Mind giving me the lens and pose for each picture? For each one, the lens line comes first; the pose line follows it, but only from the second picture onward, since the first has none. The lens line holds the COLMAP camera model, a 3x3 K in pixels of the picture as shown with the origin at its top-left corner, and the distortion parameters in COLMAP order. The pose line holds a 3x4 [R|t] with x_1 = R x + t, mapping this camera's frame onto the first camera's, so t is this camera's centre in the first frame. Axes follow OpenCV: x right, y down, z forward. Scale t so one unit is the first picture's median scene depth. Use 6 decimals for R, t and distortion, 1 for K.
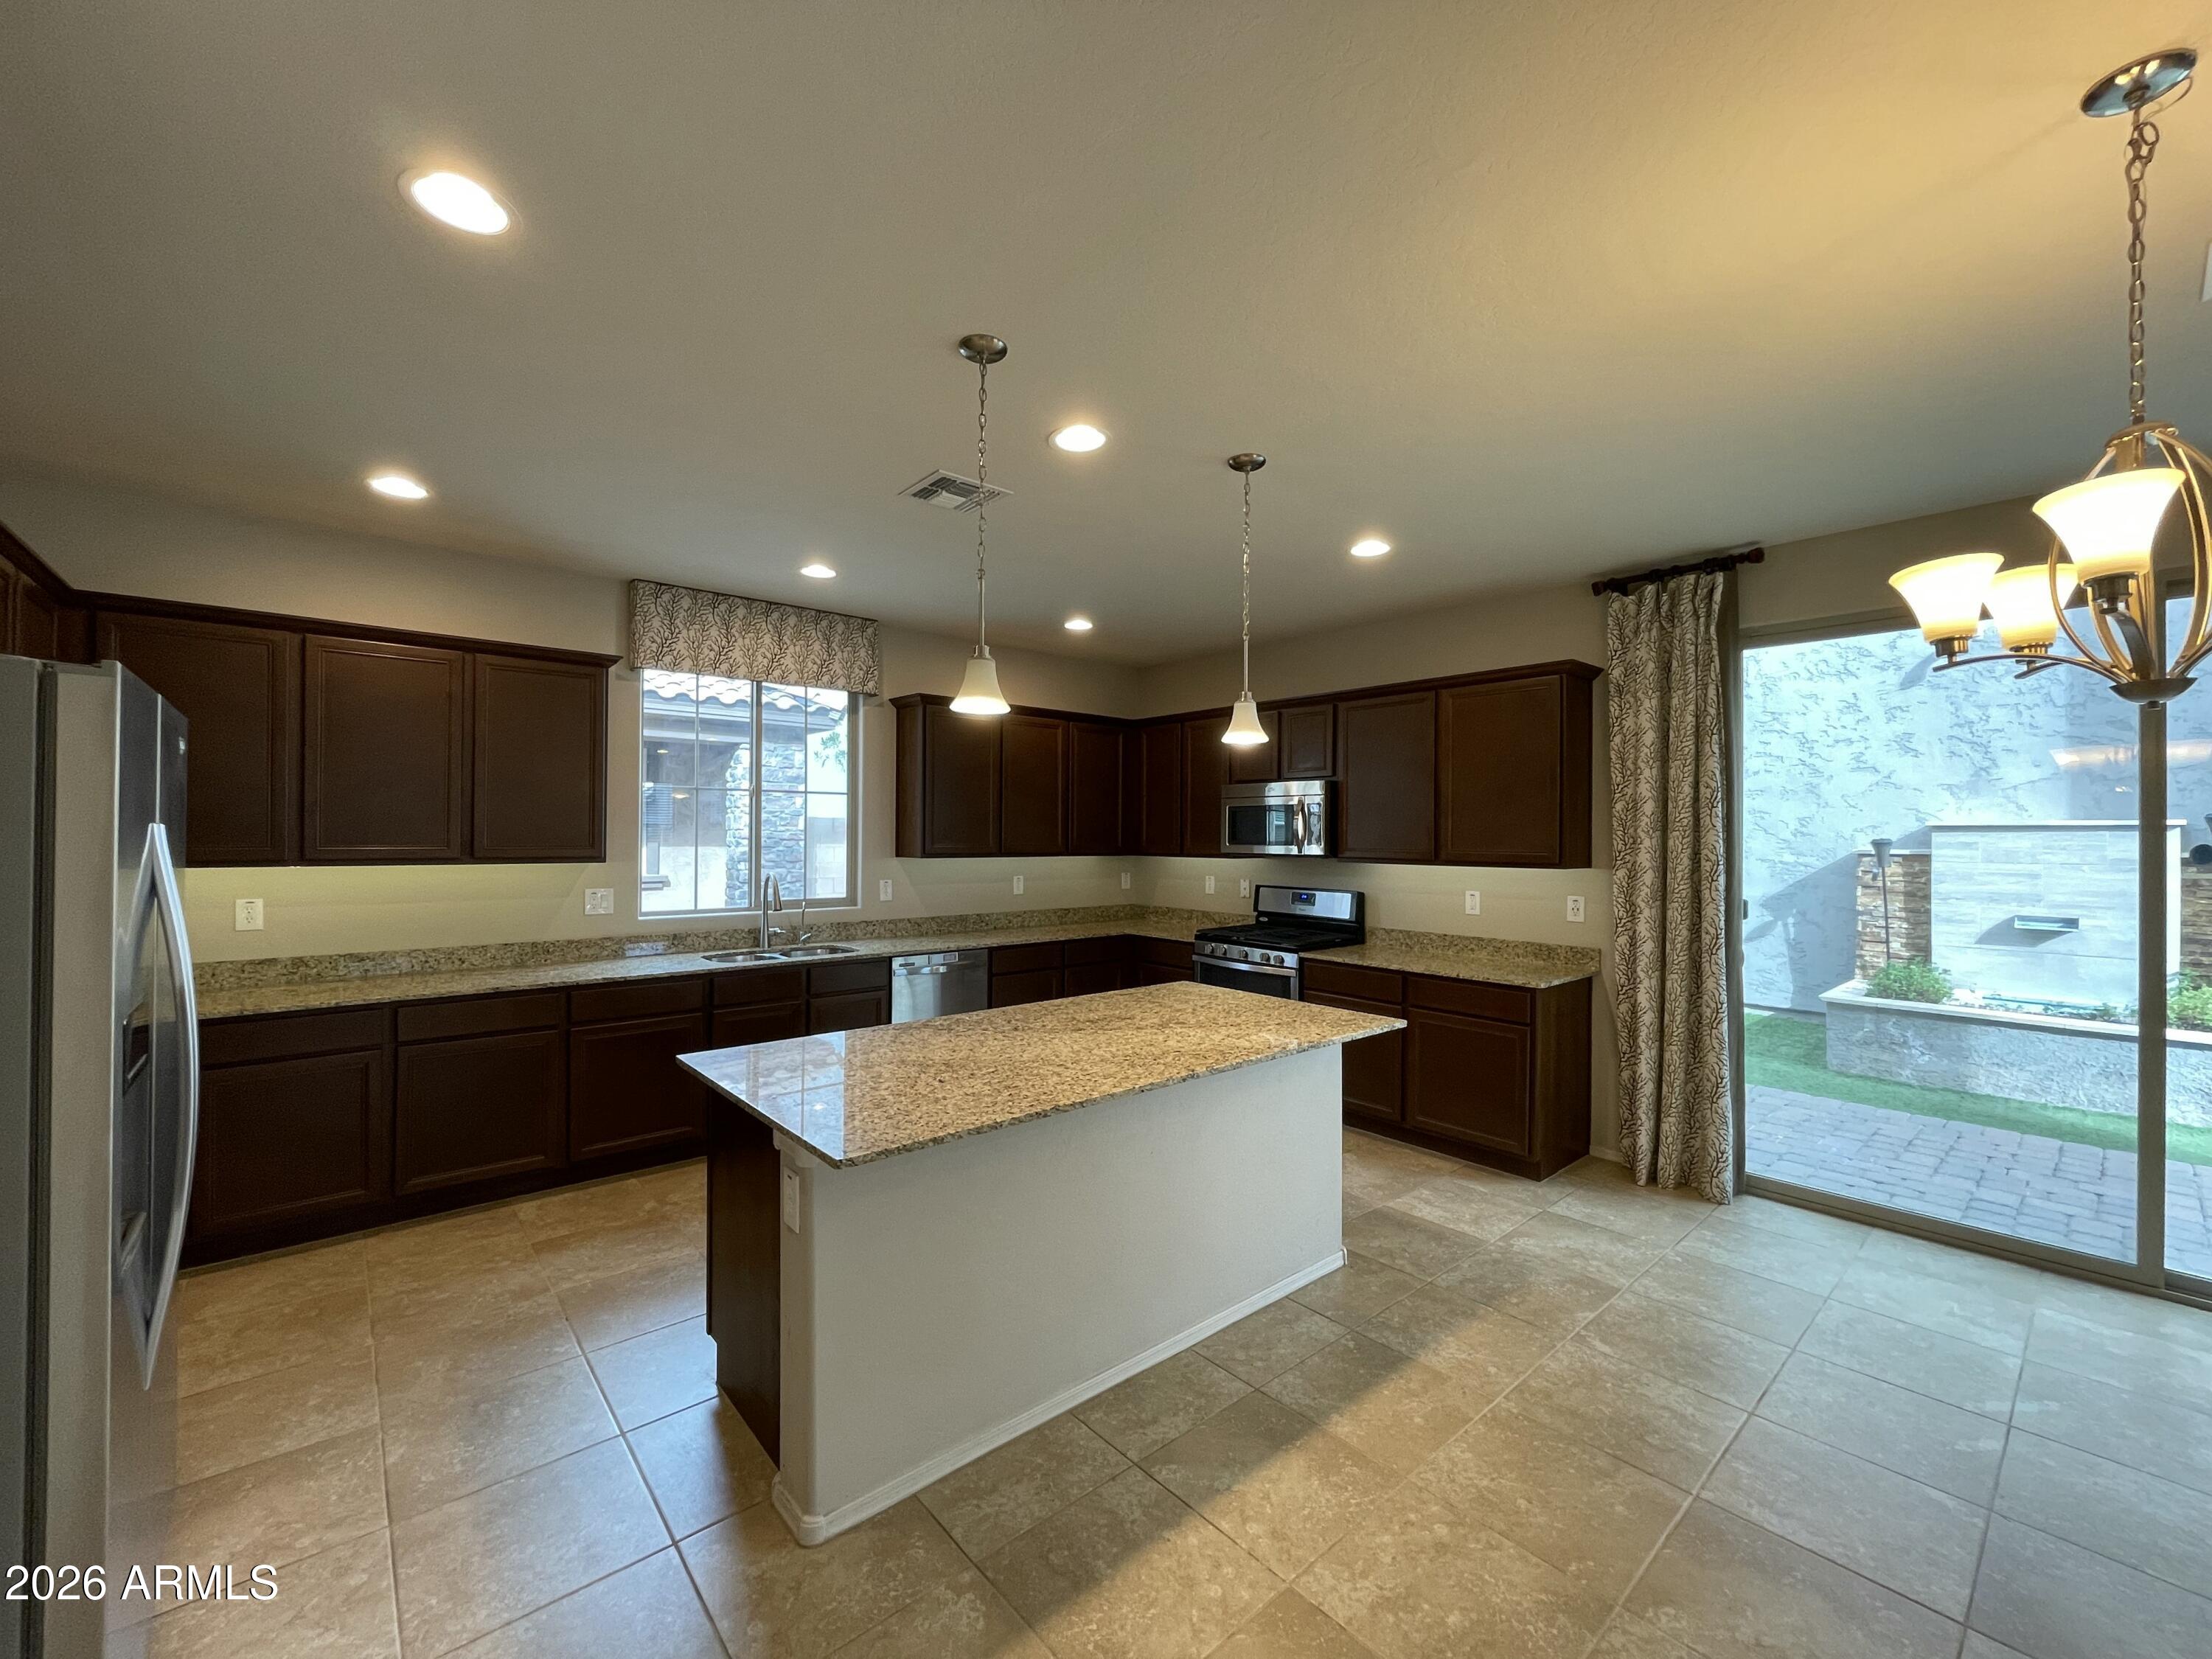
lens RADIAL K [[895.3, 0, 1102.0], [0, 895.3, 831.5], [0, 0, 1]] dist [-0.000319, -0.000172]
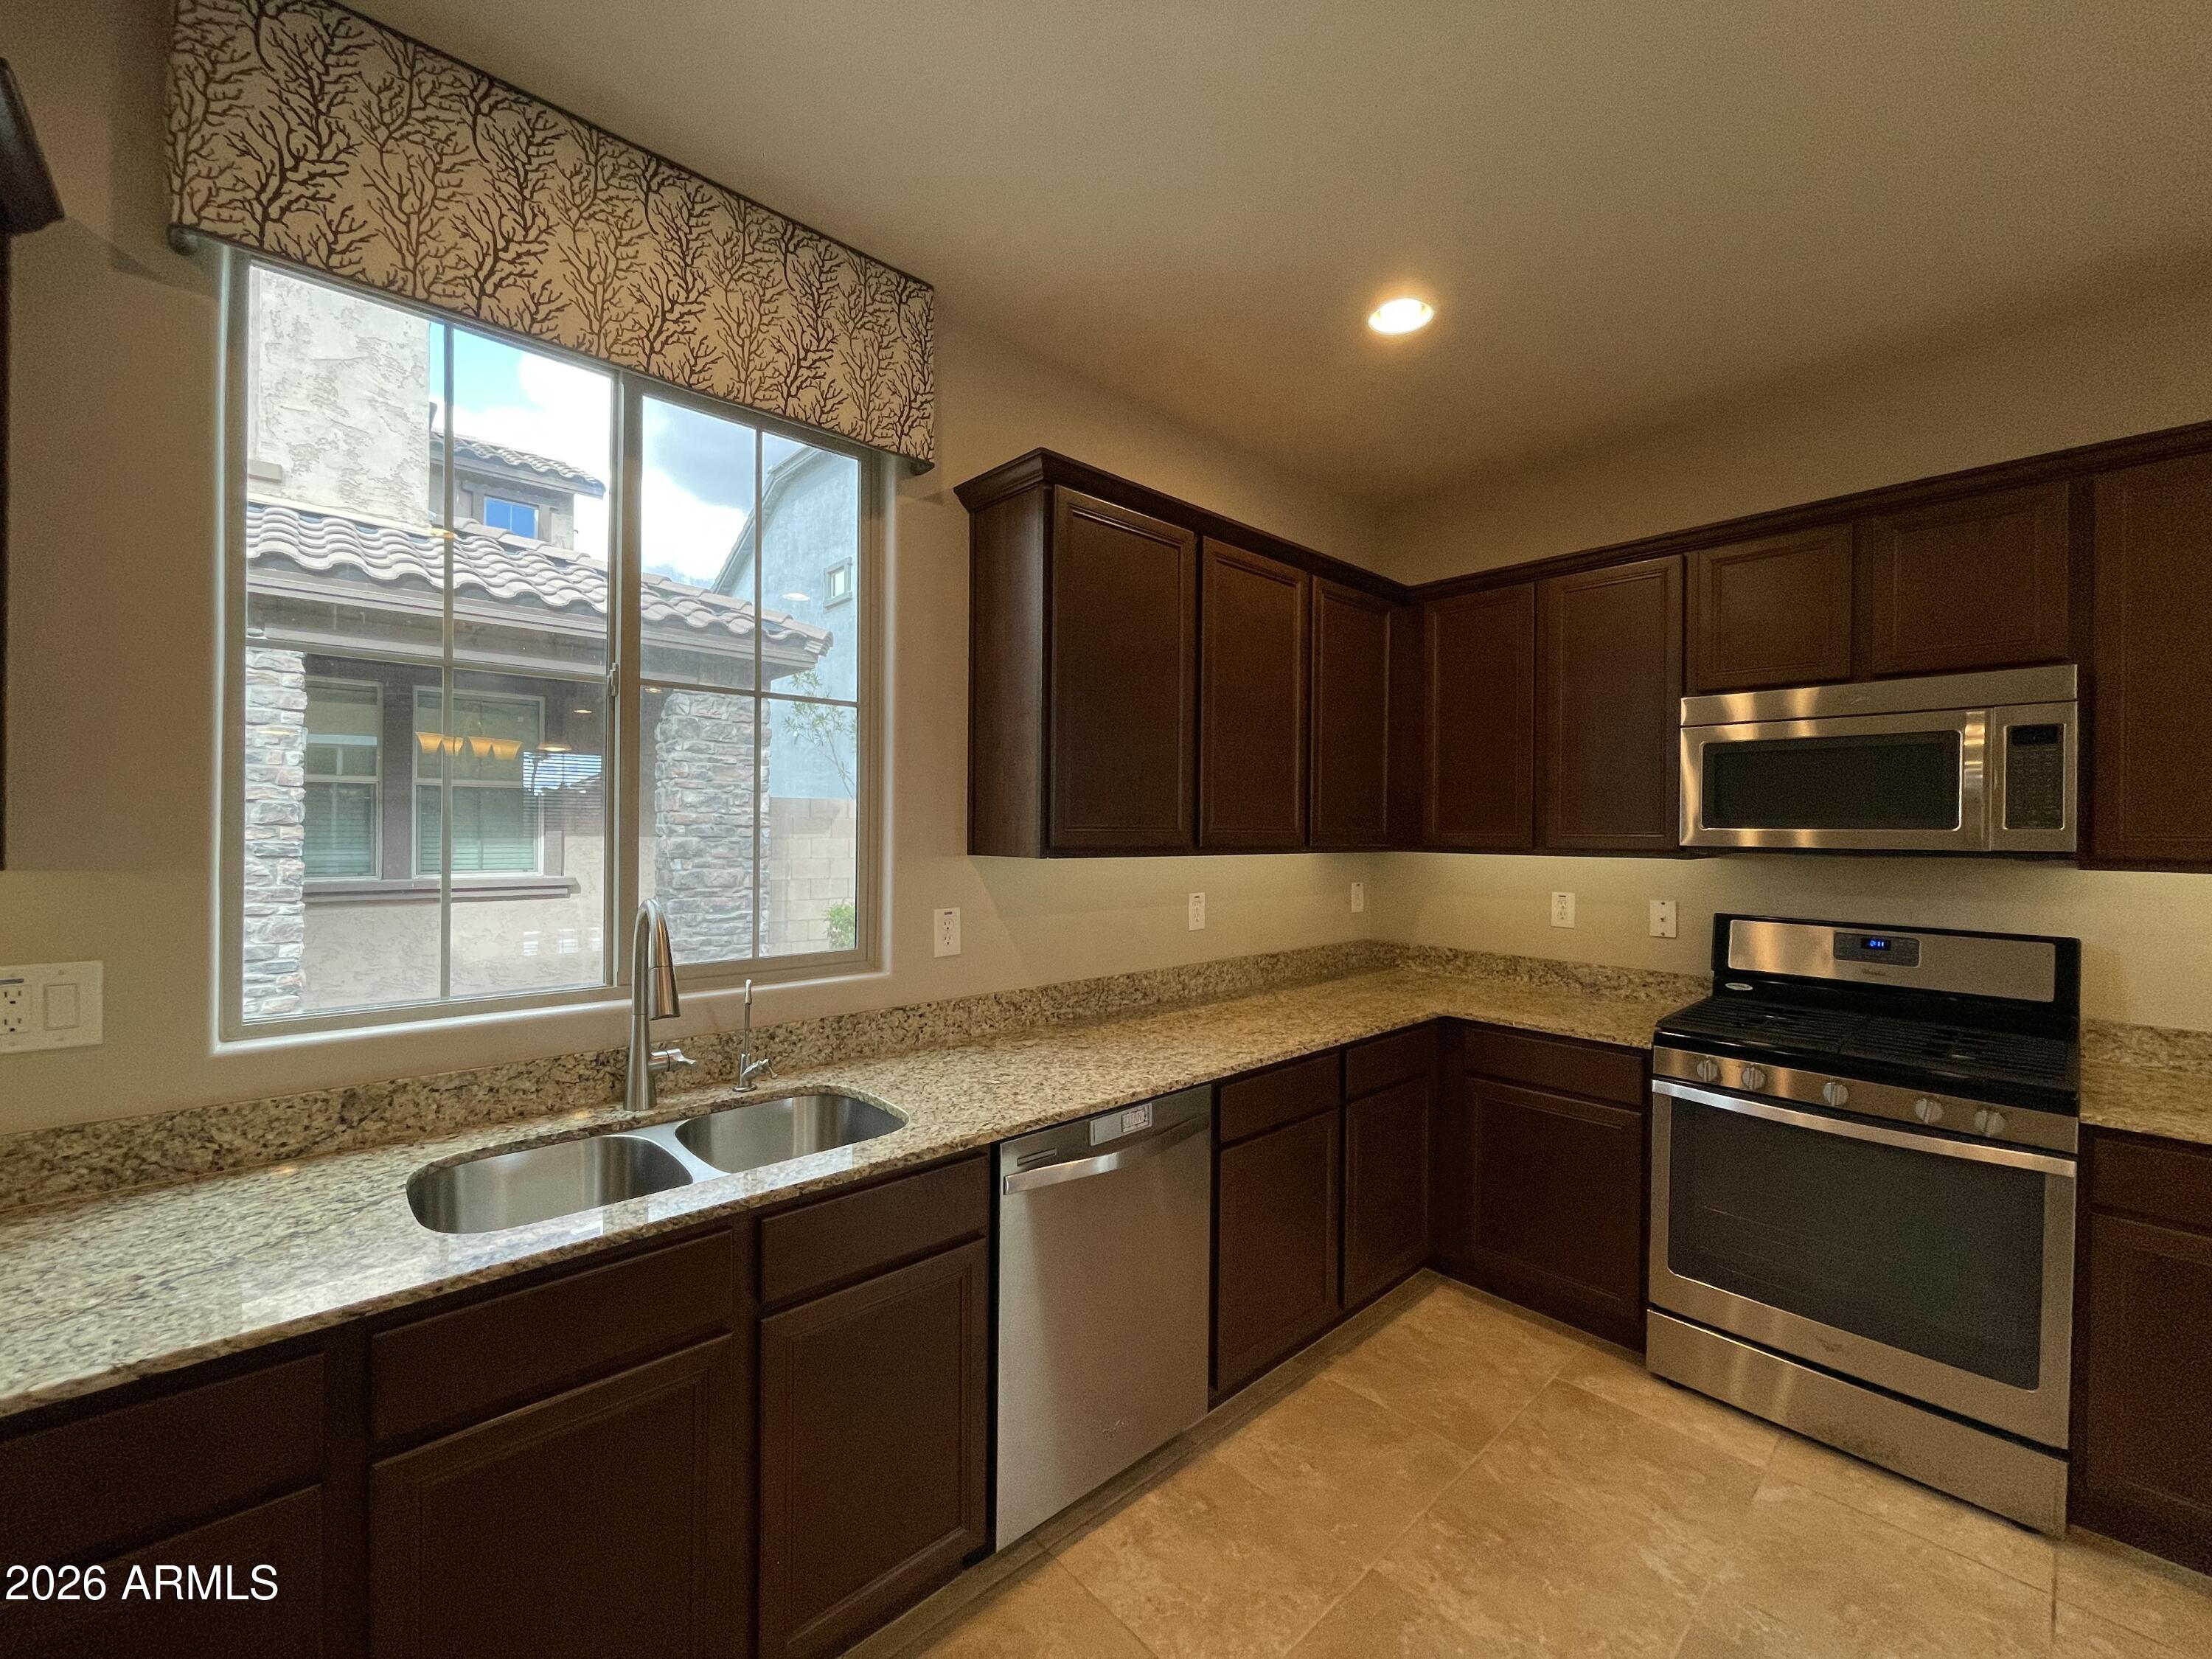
lens RADIAL K [[891.6, 0, 1097.7], [0, 891.6, 831.0], [0, 0, 1]] dist [-0.015966, 0.006827]
pose [[0.999675, 0.002668, 0.025343, -0.186035], [-0.002838, 0.999974, 0.006675, 0.014661], [-0.025324, -0.006745, 0.999657, 0.590156]]
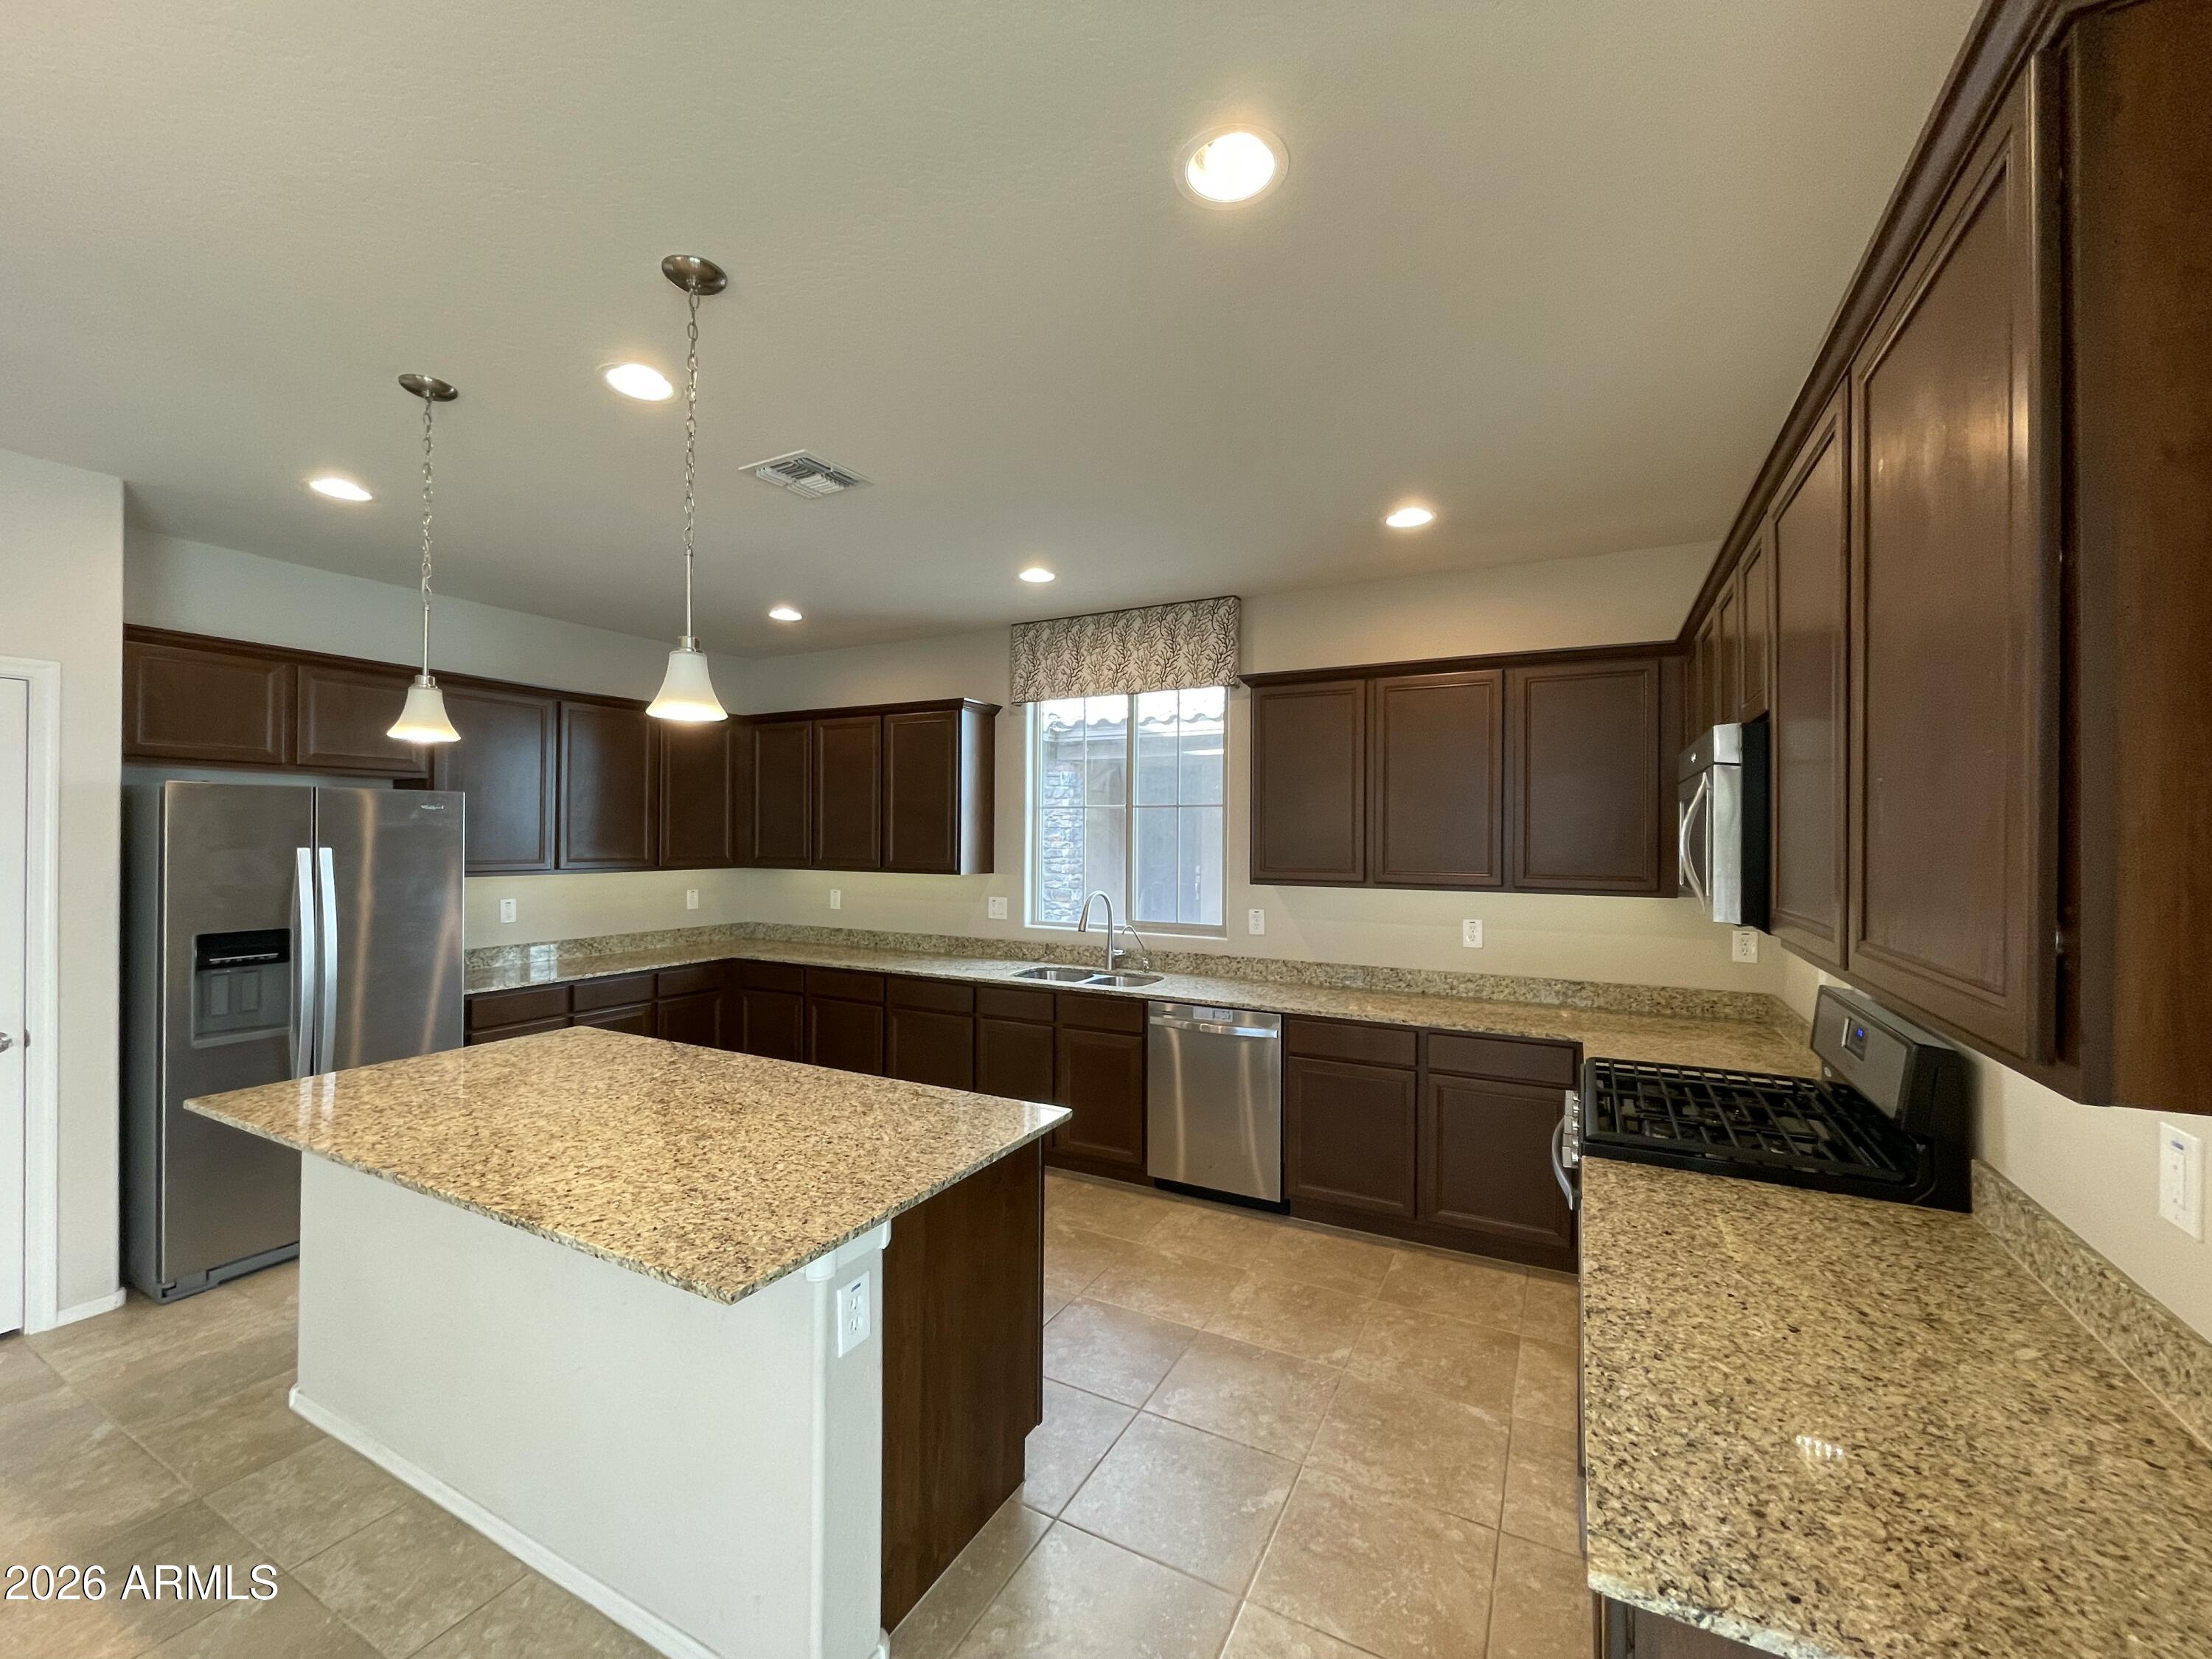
lens RADIAL K [[895.3, 0, 1102.0], [0, 895.3, 831.5], [0, 0, 1]] dist [-0.000319, -0.000172]
pose [[0.362998, -0.007166, -0.931762, 0.483828], [-0.000125, 0.999970, -0.007739, -0.010693], [0.931790, 0.002926, 0.362986, 0.592290]]
